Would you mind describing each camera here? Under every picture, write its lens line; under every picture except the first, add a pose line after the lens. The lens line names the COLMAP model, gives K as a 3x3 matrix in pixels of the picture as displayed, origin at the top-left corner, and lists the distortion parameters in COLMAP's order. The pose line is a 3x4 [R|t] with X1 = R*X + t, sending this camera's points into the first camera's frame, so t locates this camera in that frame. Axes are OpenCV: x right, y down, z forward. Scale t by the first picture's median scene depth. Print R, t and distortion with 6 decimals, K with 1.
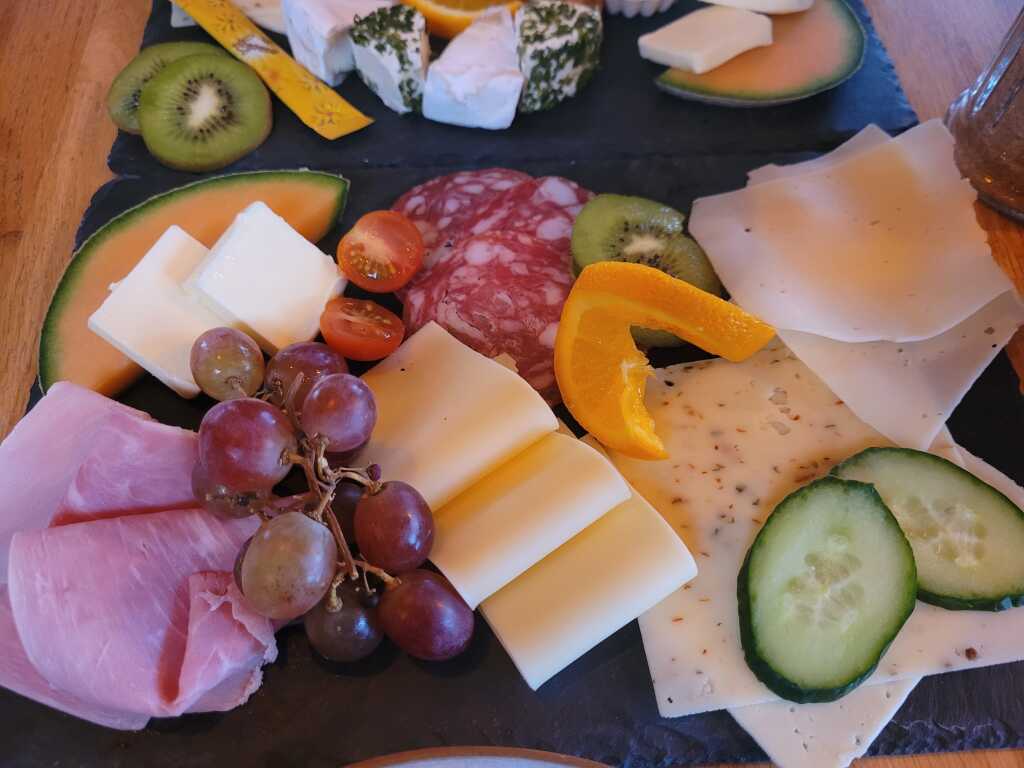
lens RADIAL K [[788.1, 0, 512.0], [0, 788.1, 384.0], [0, 0, 1]] dist [-0.003658, 0.001043]
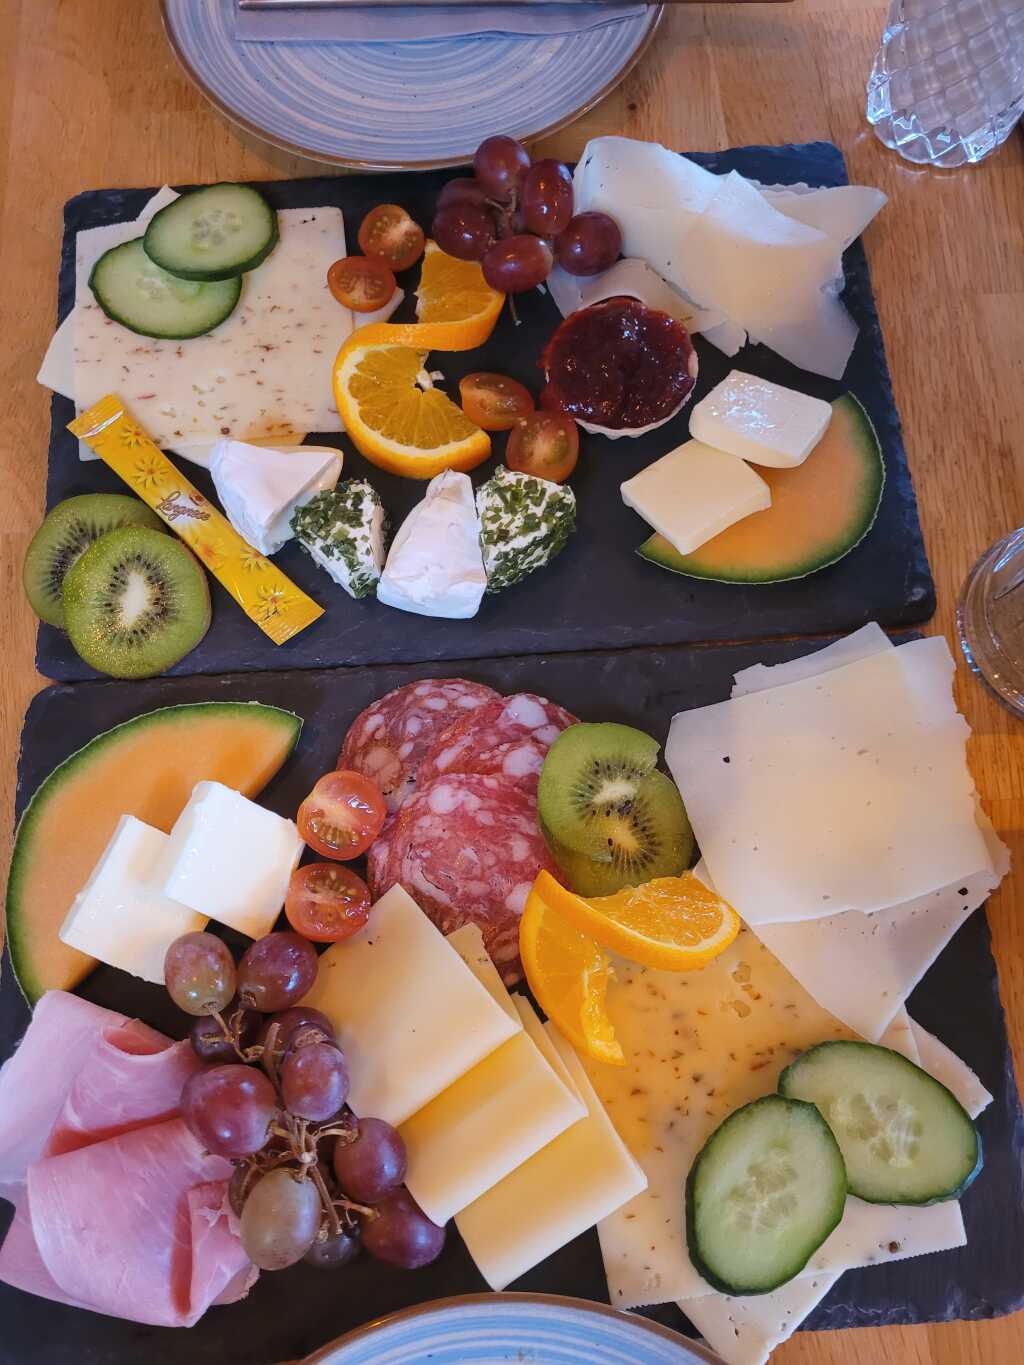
lens RADIAL K [[1030.4, 0, 497.5], [0, 1030.4, 680.3], [0, 0, 1]] dist [0.012493, -0.003978]
pose [[0.999757, -0.018054, -0.012613, 0.044349], [0.020361, 0.975979, 0.216912, -0.598226], [0.008394, -0.217116, 0.976110, -0.200741]]
